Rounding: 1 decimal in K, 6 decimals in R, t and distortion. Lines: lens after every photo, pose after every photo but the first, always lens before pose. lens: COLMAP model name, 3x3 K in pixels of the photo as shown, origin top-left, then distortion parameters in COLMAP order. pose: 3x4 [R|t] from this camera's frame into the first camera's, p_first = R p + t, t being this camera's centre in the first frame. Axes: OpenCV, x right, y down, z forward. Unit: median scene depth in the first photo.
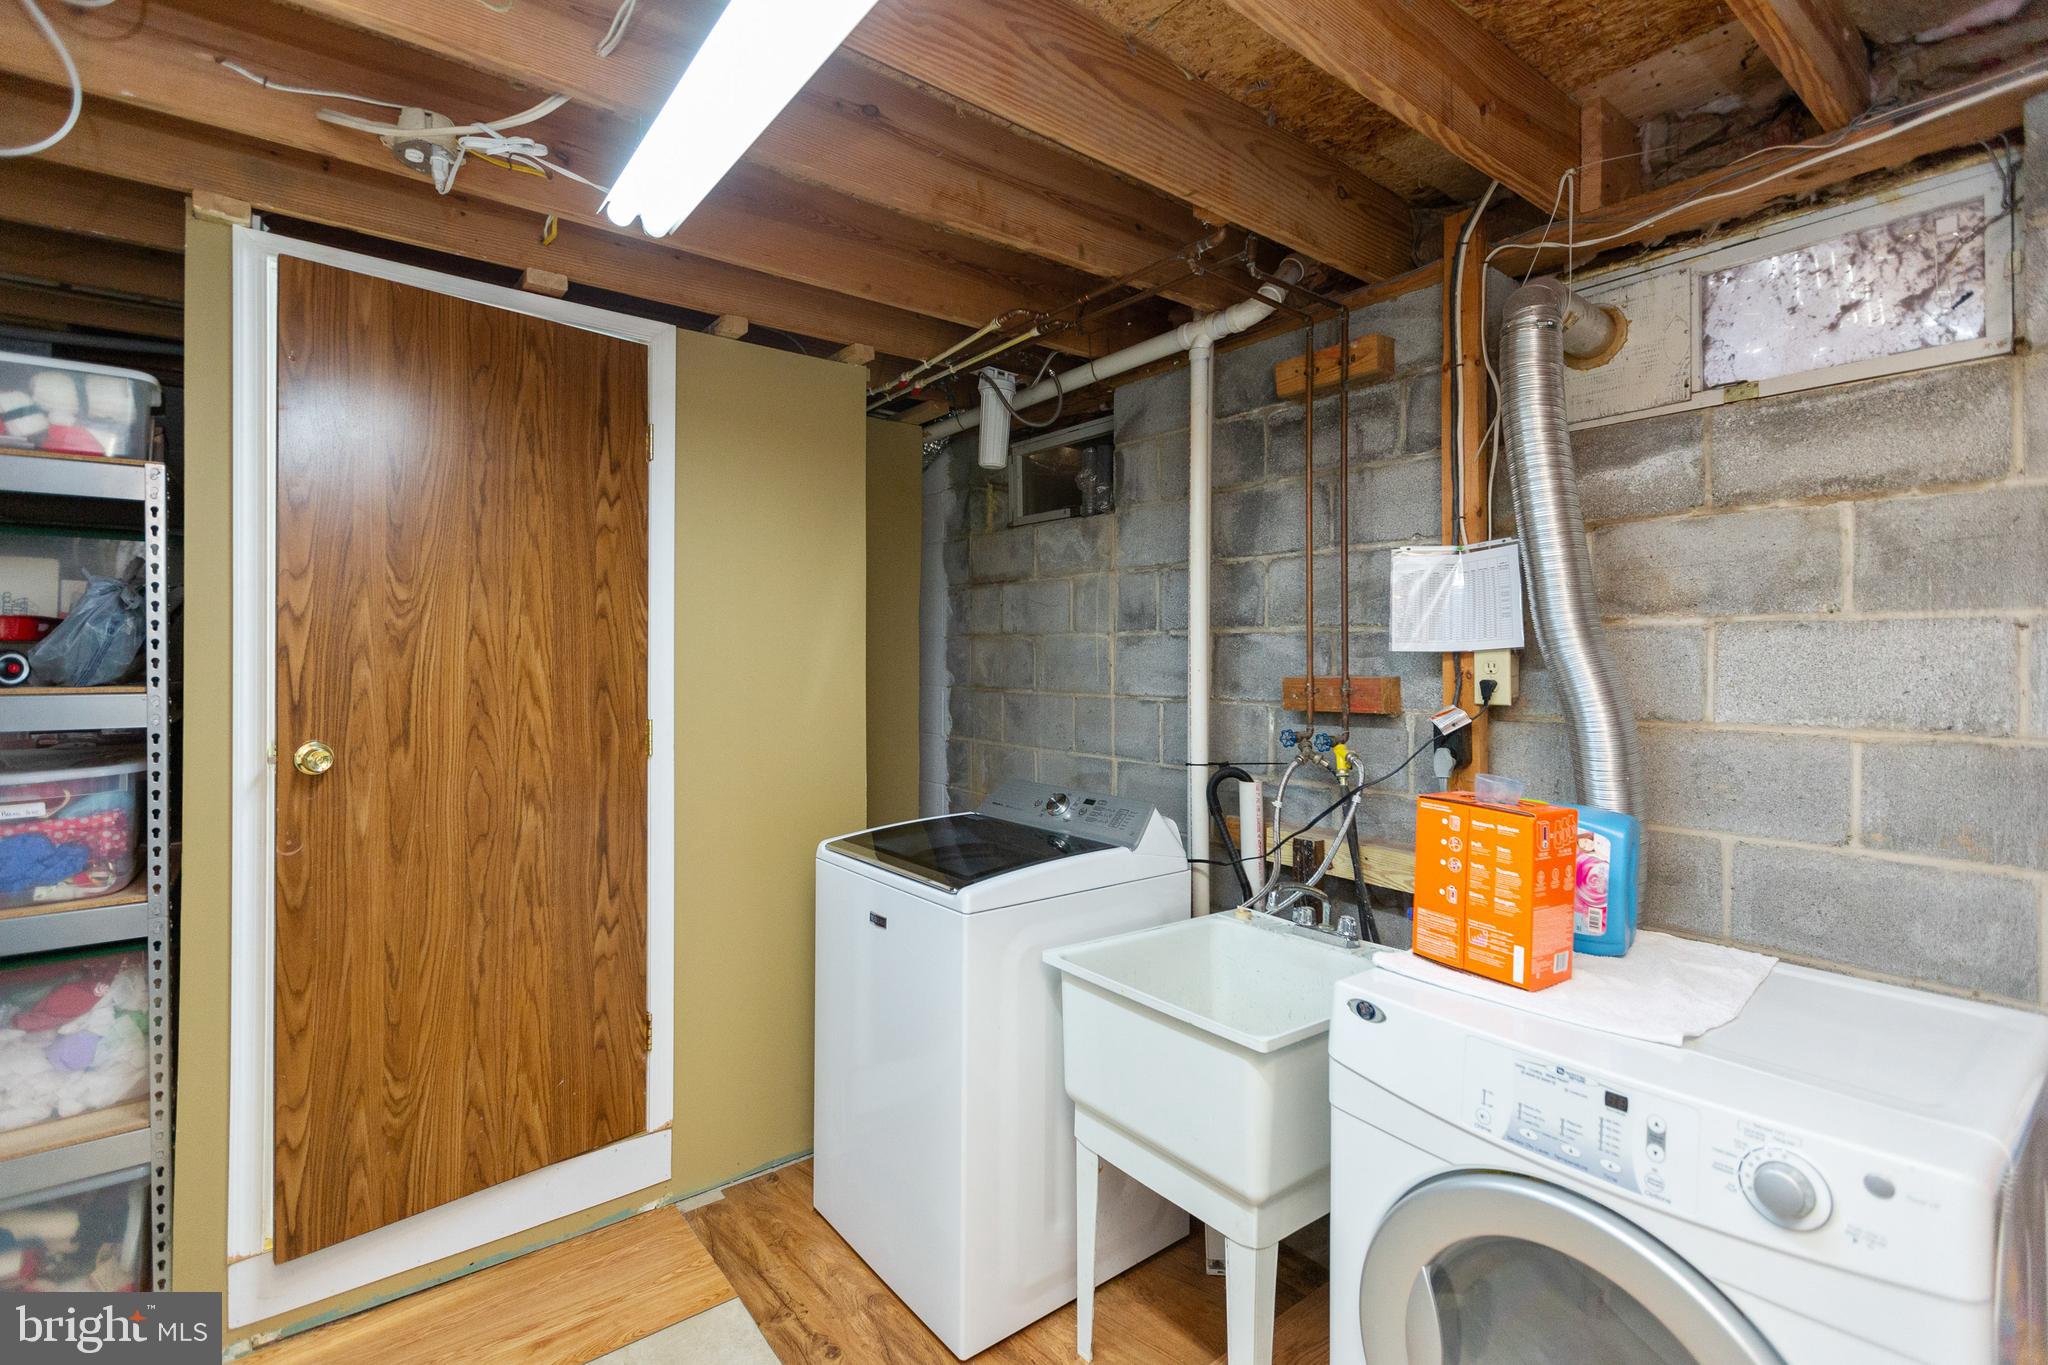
lens RADIAL K [[931.0, 0, 1032.4], [0, 931.0, 678.9], [0, 0, 1]] dist [0.001060, -0.000055]
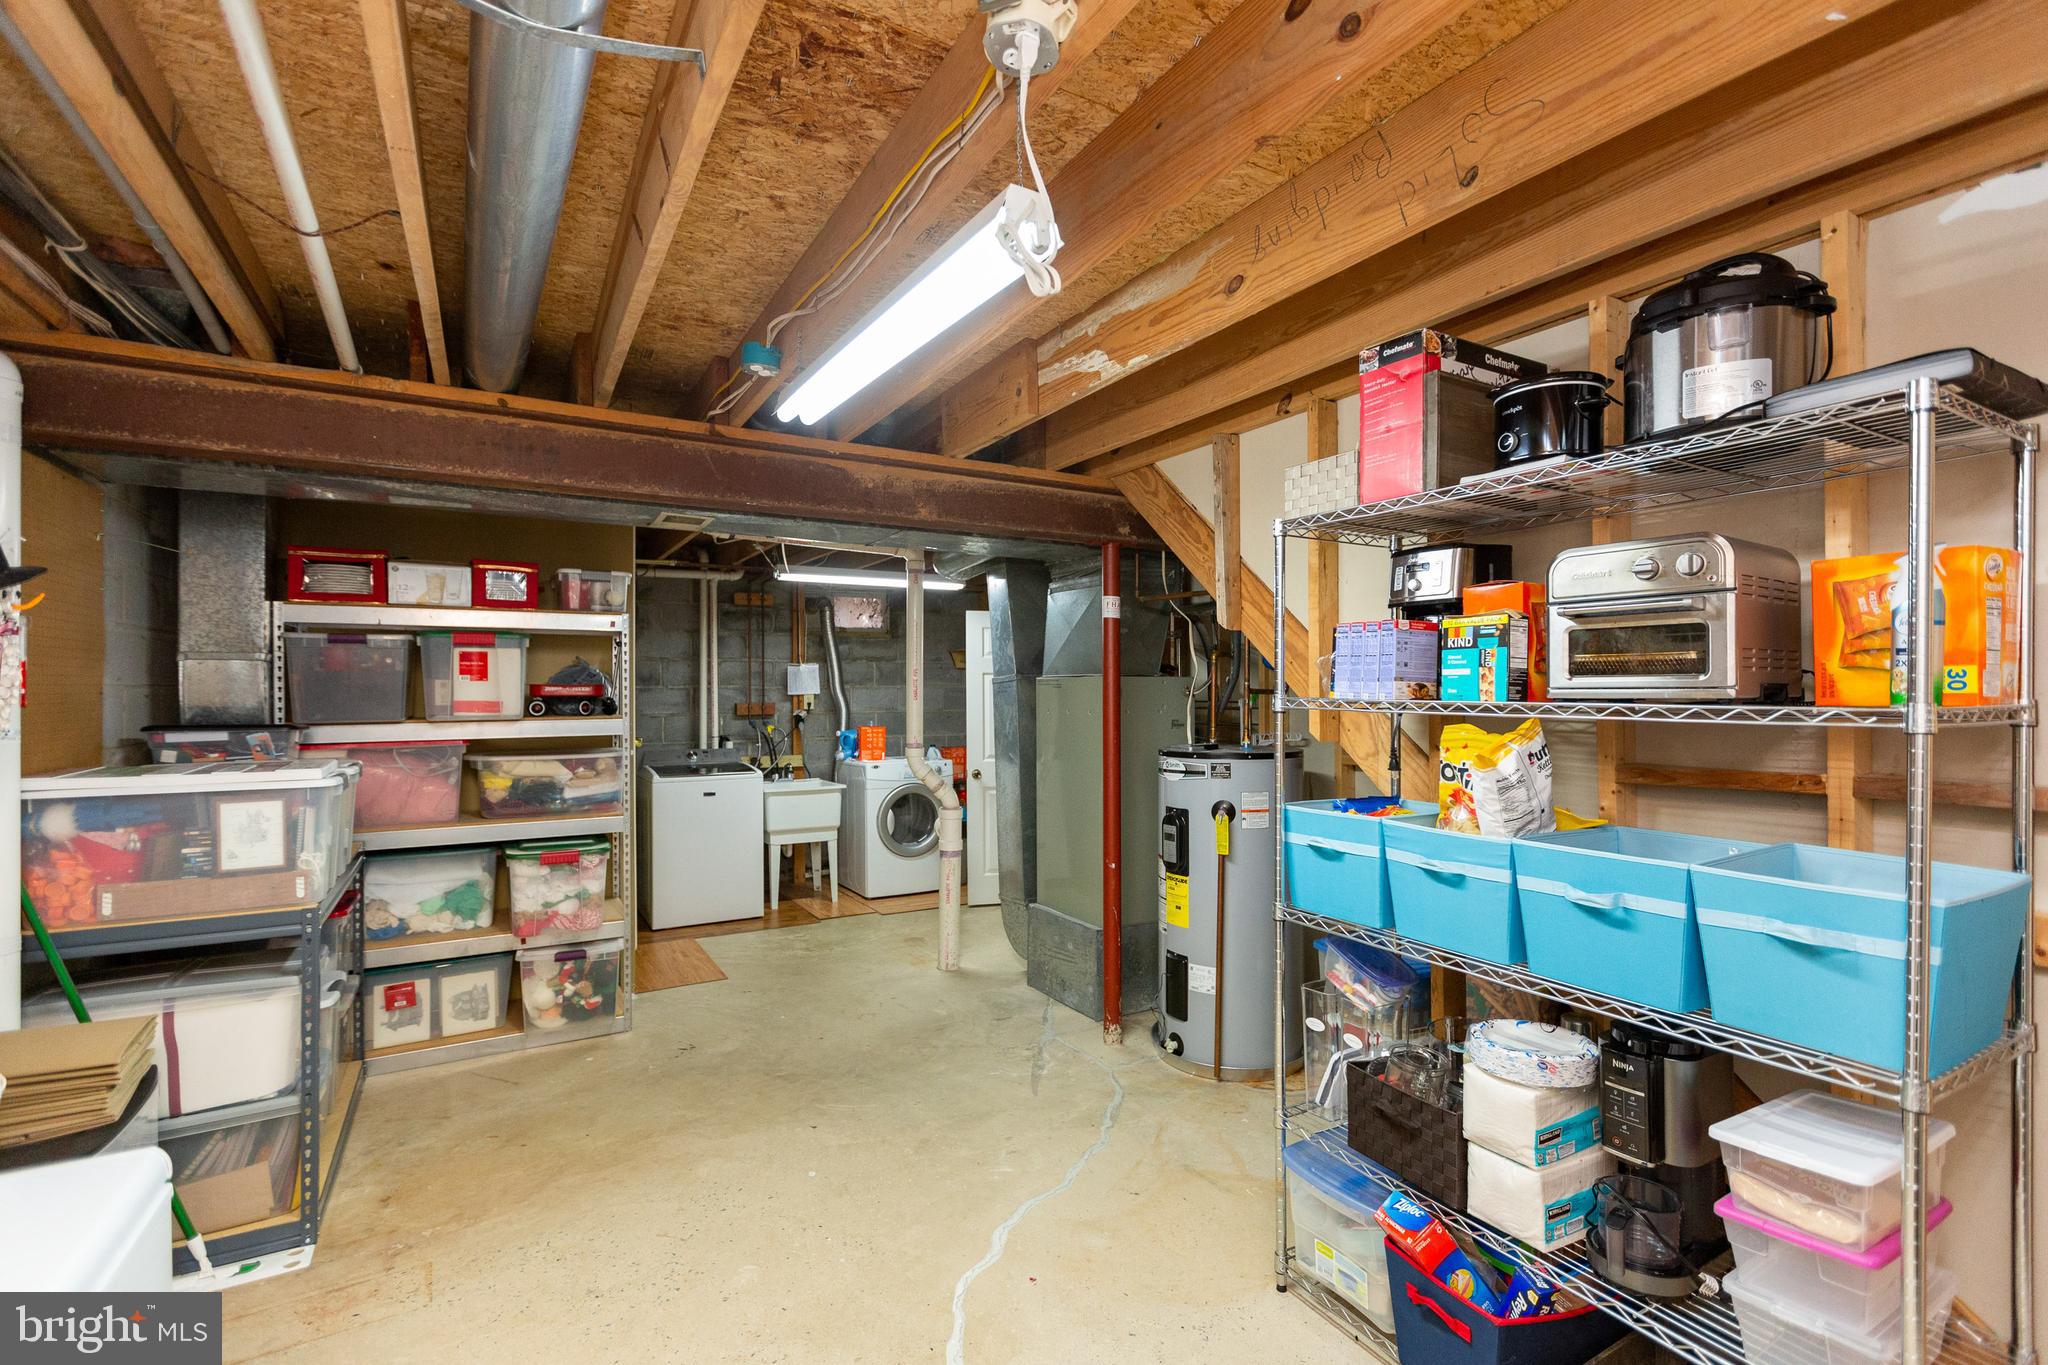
lens RADIAL K [[931.0, 0, 1032.4], [0, 931.0, 678.9], [0, 0, 1]] dist [0.001060, -0.000055]
pose [[0.136863, 0.001225, 0.990589, -3.261090], [0.011616, 0.999928, -0.002841, -0.073289], [-0.990522, 0.011895, 0.136839, -0.389186]]
